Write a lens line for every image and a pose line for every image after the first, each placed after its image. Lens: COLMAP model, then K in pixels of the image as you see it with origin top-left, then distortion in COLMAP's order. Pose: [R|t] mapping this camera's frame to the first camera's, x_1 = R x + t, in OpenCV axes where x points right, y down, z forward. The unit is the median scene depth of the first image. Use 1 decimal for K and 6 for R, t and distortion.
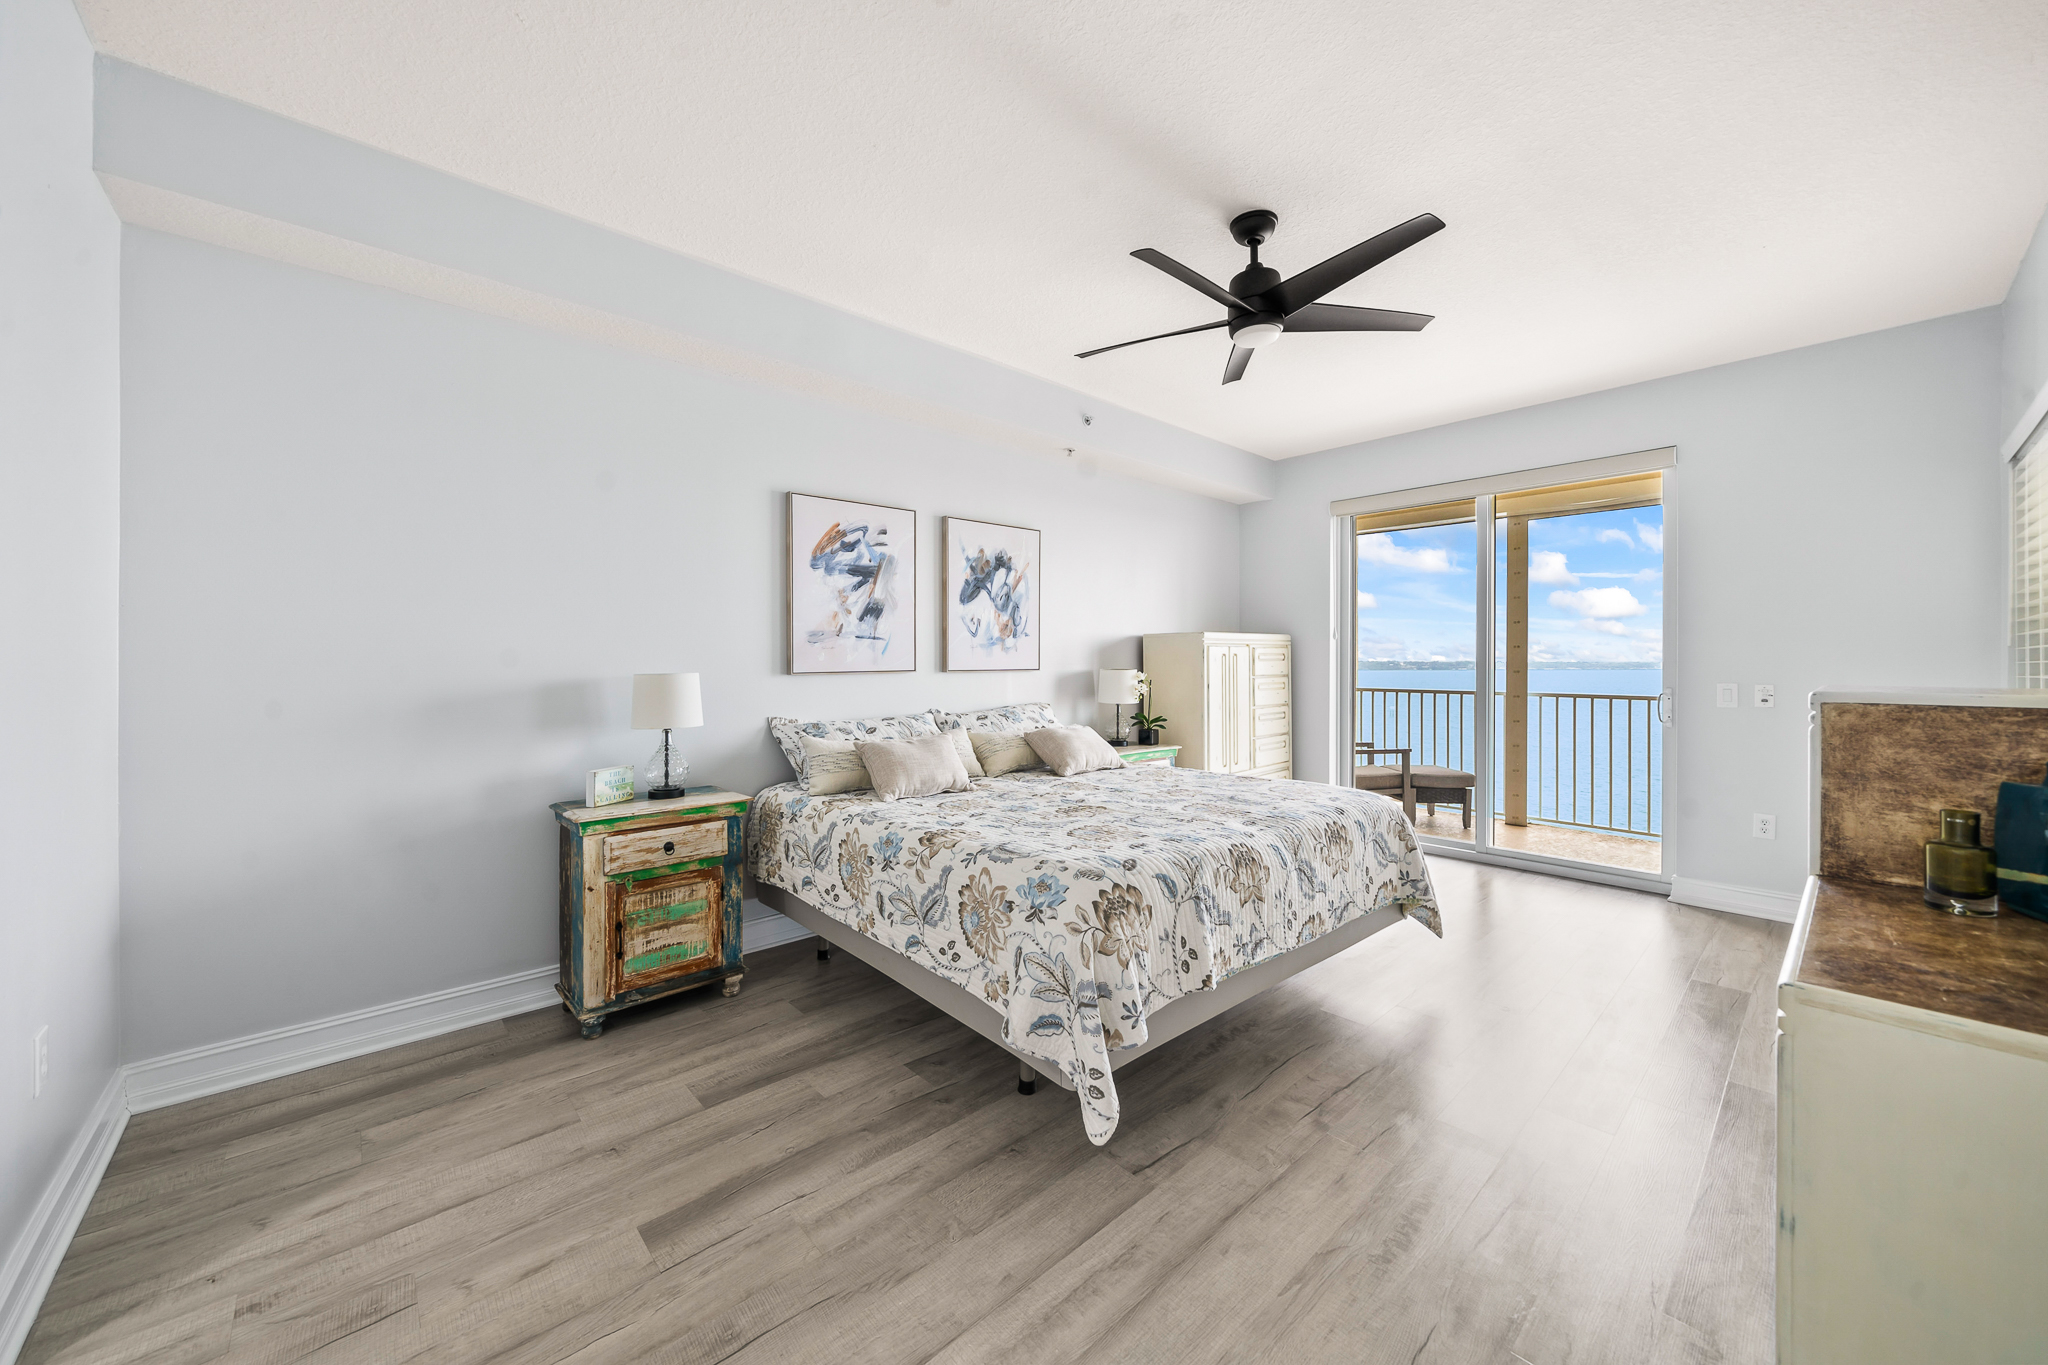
lens RADIAL K [[729.7, 0, 1058.2], [0, 729.7, 677.6], [0, 0, 1]] dist [-0.008550, 0.000167]
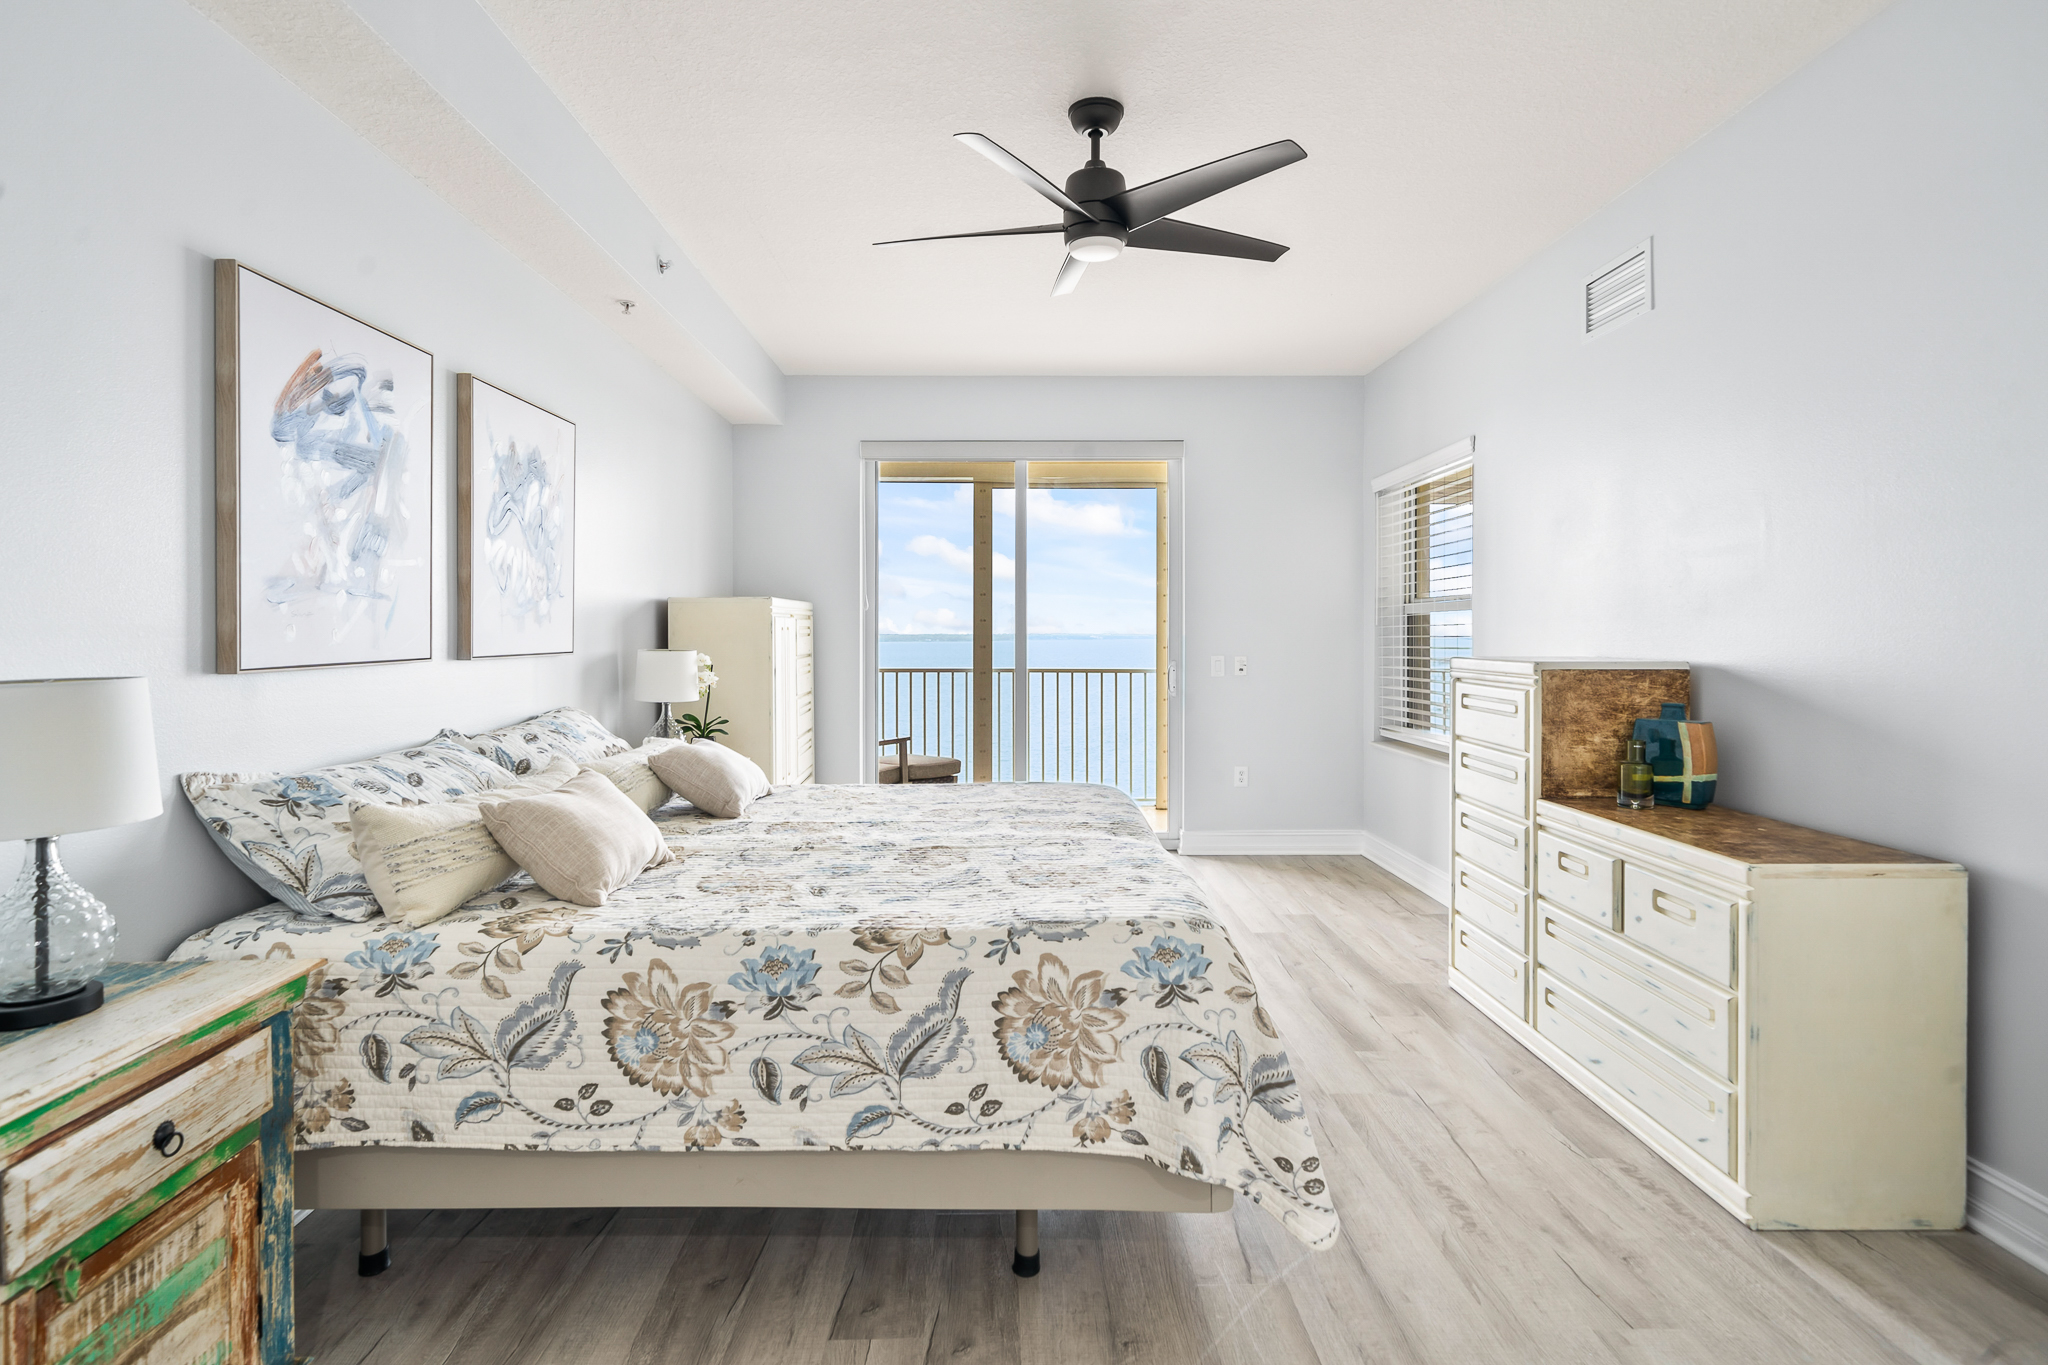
lens RADIAL K [[933.4, 0, 1015.7], [0, 933.4, 656.3], [0, 0, 1]] dist [-0.002895, 0.001667]
pose [[0.690108, -0.018358, 0.723473, -0.605003], [0.017252, 0.999811, 0.008914, -0.015770], [-0.723500, 0.006330, 0.690295, 0.356343]]
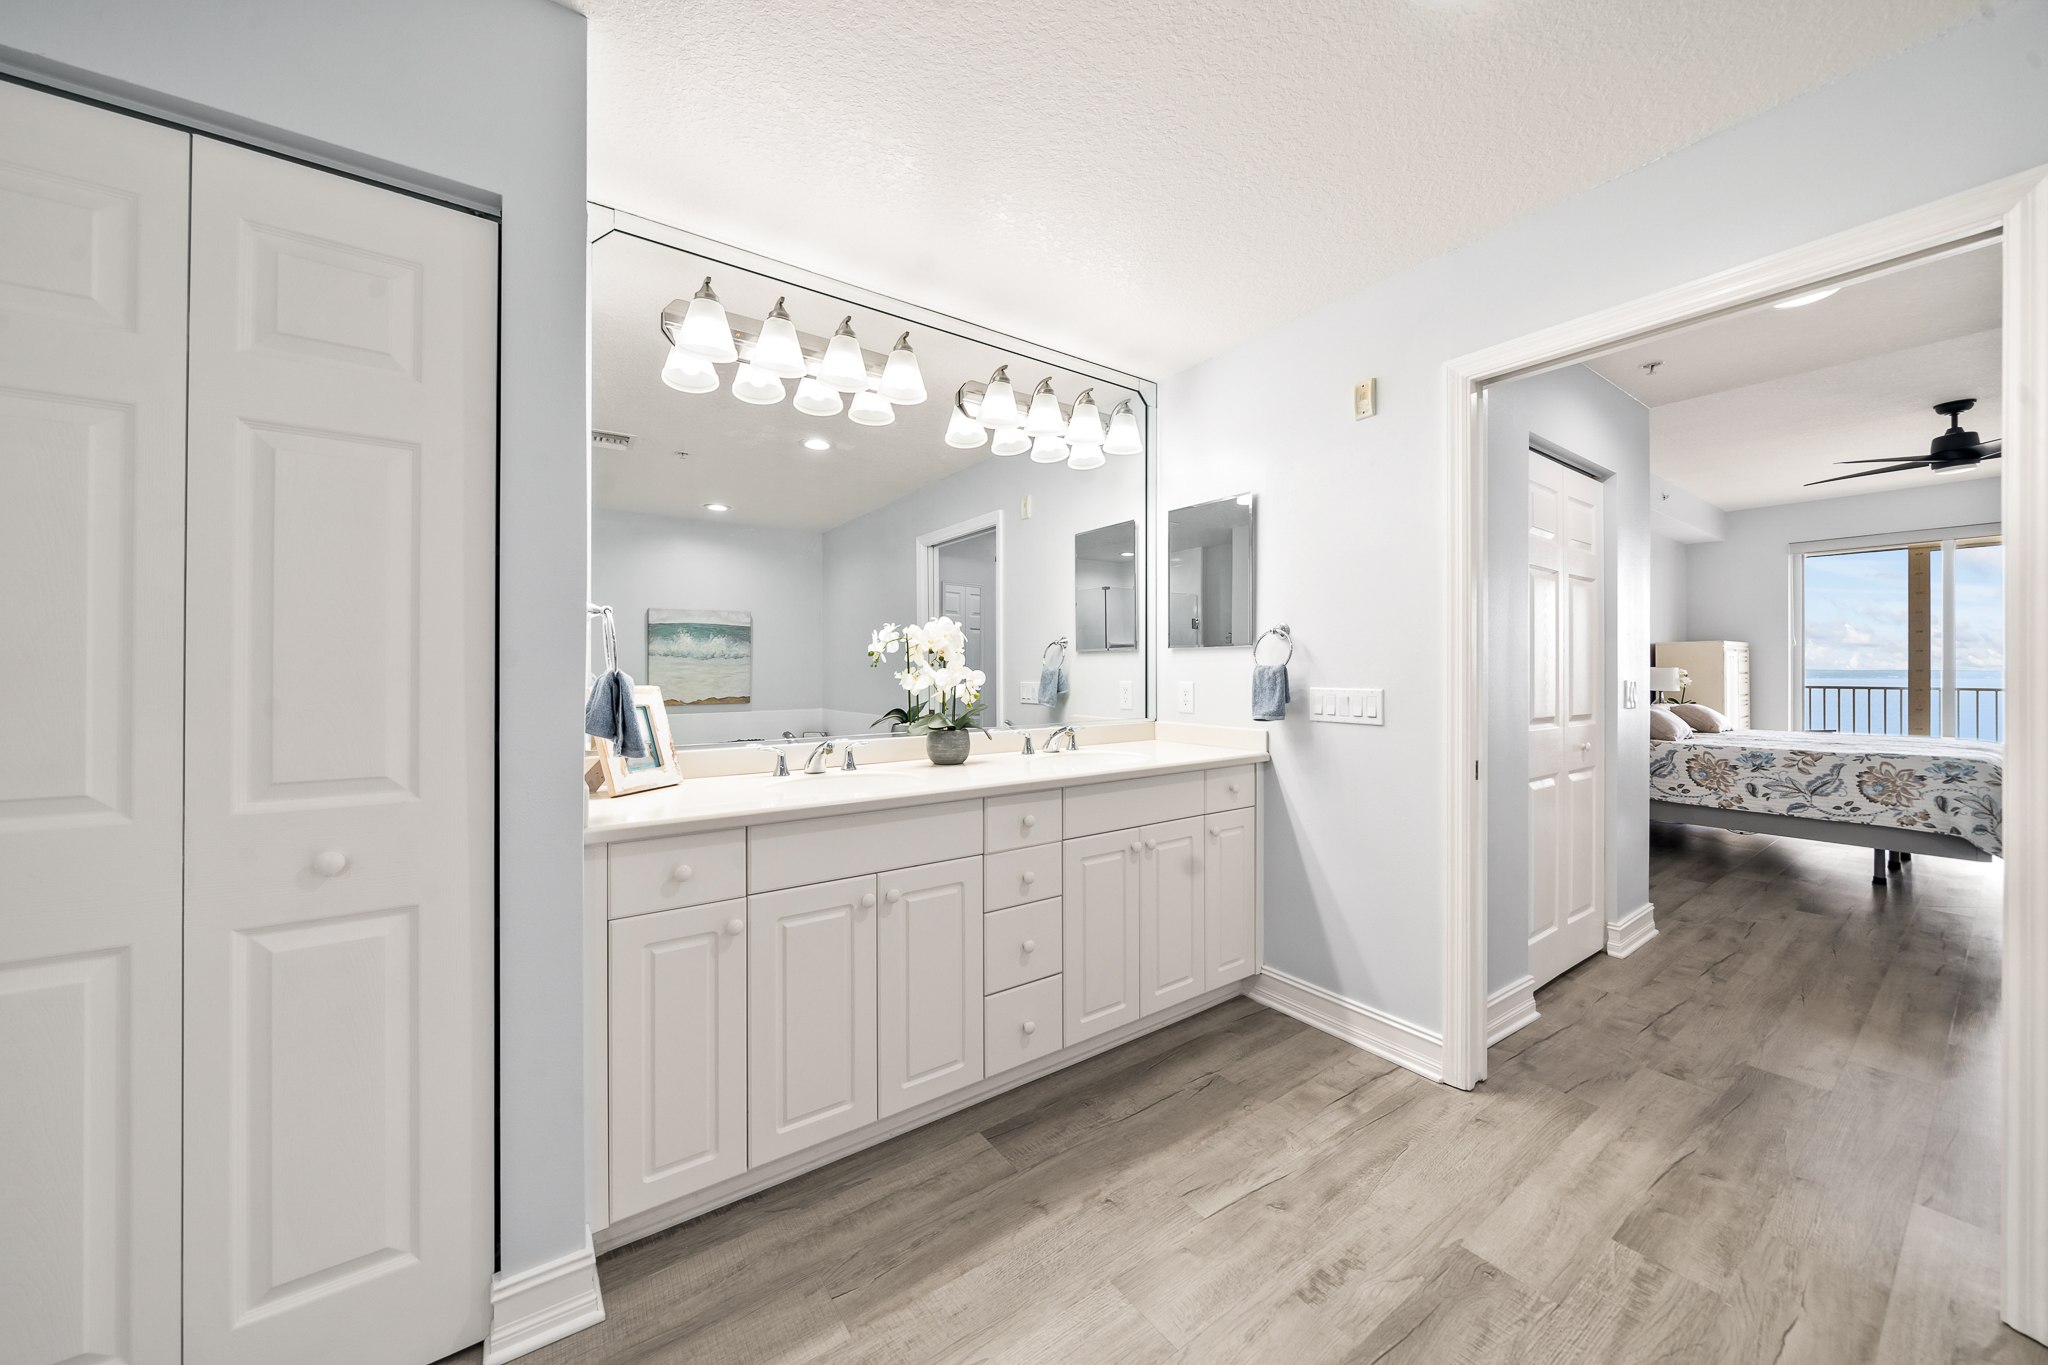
lens RADIAL K [[705.4, 0, 1016.9], [0, 705.4, 669.8], [0, 0, 1]] dist [-0.007897, 0.000363]
pose [[0.982952, -0.003891, -0.183820, -1.702168], [-0.000547, 0.999710, -0.024086, 0.048810], [0.183860, 0.023776, 0.982665, -1.066147]]
